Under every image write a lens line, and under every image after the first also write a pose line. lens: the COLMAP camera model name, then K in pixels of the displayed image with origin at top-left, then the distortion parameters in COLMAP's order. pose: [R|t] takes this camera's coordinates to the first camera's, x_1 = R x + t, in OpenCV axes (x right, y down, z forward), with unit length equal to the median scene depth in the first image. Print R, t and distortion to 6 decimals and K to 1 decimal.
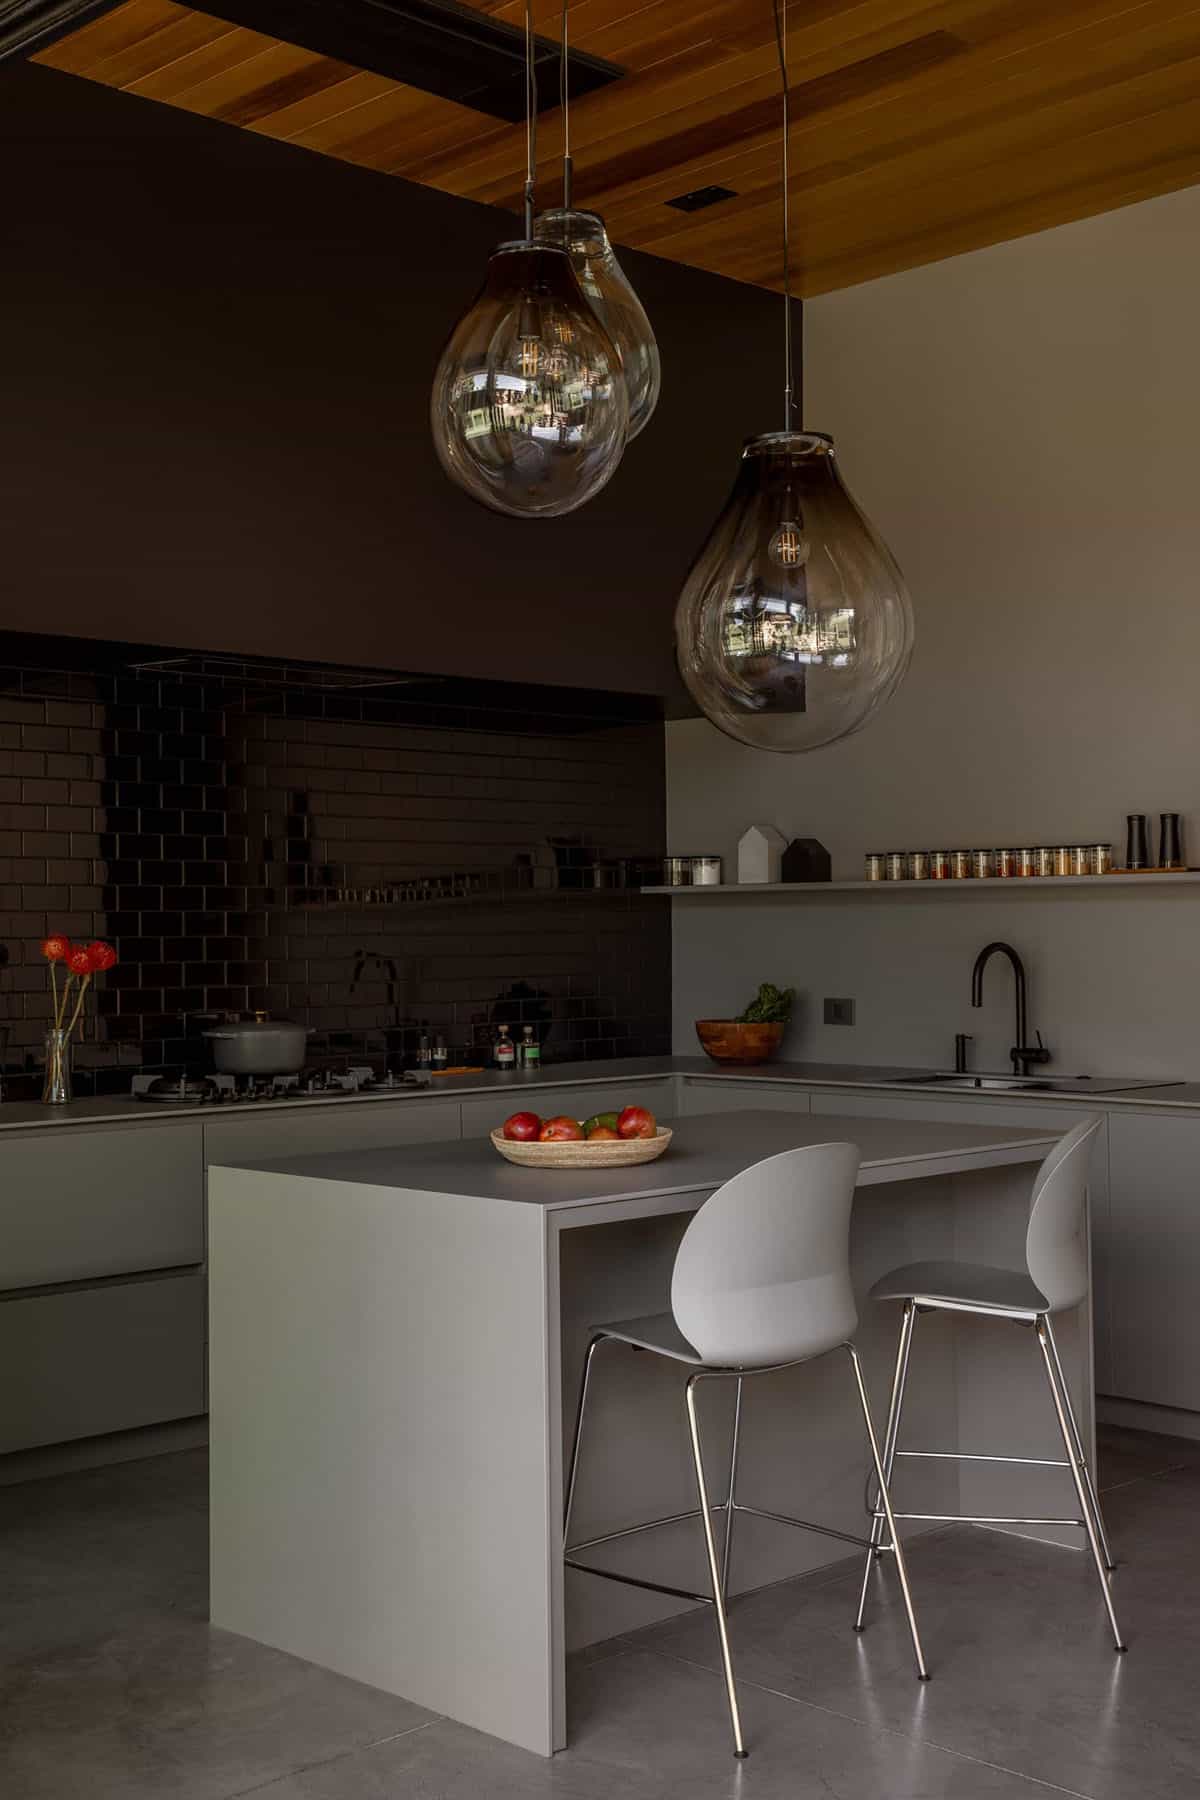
lens RADIAL K [[2226.9, 0, 594.3], [0, 2226.9, 871.3], [0, 0, 1]] dist [-0.002921, 0.234499]
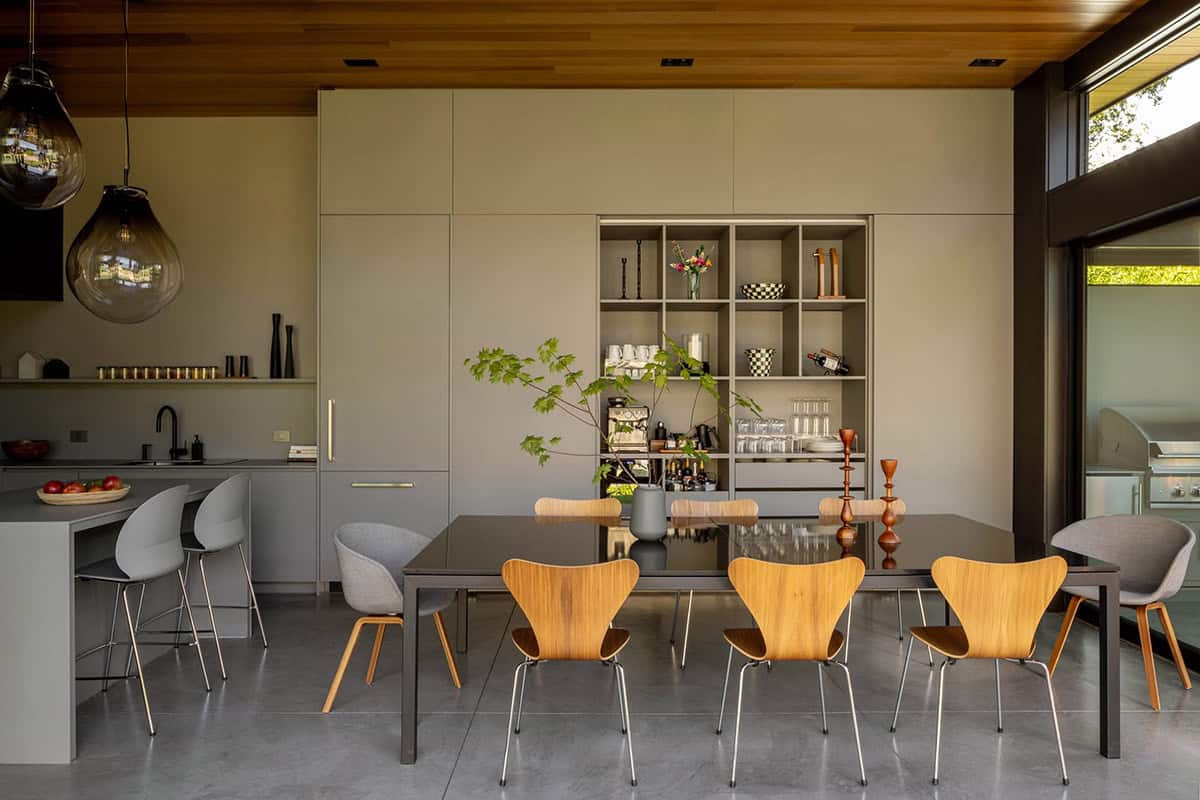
lens RADIAL K [[816.3, 0, 644.8], [0, 816.3, 398.8], [0, 0, 1]] dist [0.002760, 0.004610]
pose [[0.686579, 0.006305, 0.727028, -0.133799], [-0.022629, 0.999663, 0.012701, 0.001793], [-0.726703, -0.025172, 0.686490, 0.010705]]
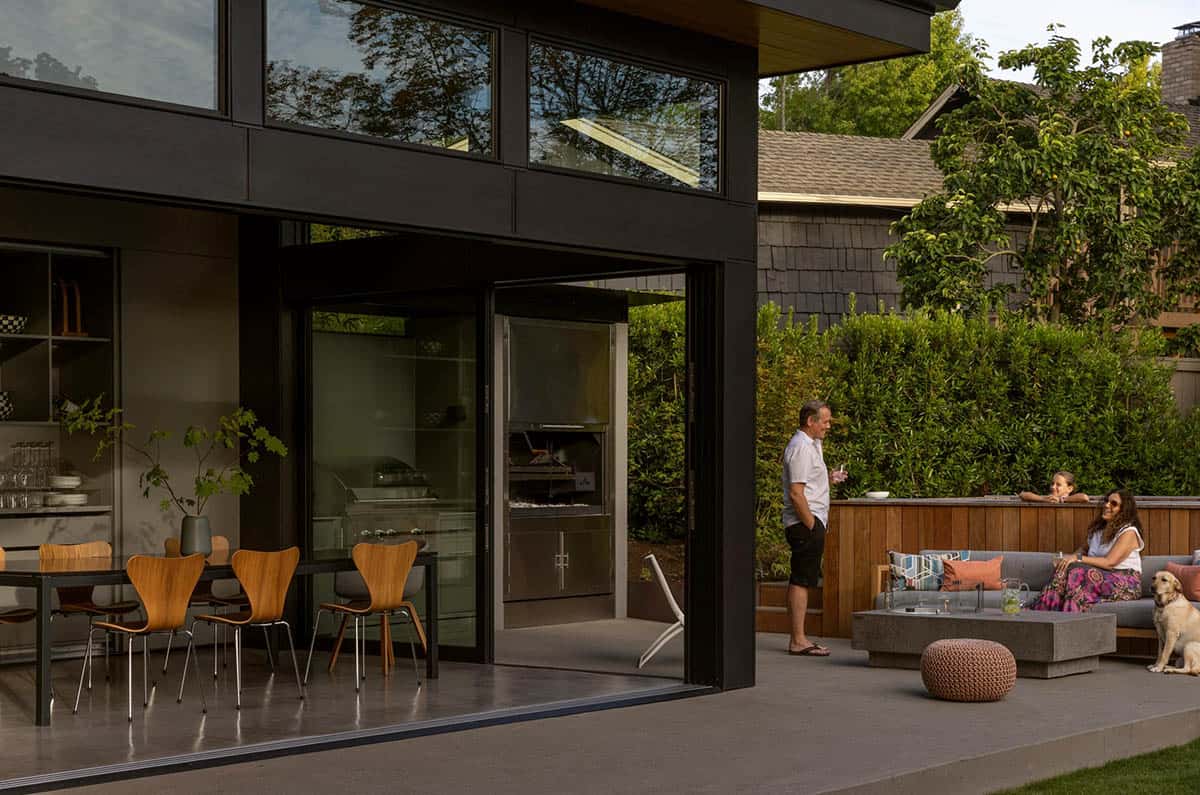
lens RADIAL K [[2069.3, 0, 600.0], [0, 2069.3, 397.5], [0, 0, 1]] dist [-0.029272, -0.078322]
pose [[-0.123258, 0.036934, 0.991687, -1.458454], [-0.022508, 0.998946, -0.040002, 0.029658], [-0.992119, -0.027251, -0.122297, 0.212866]]
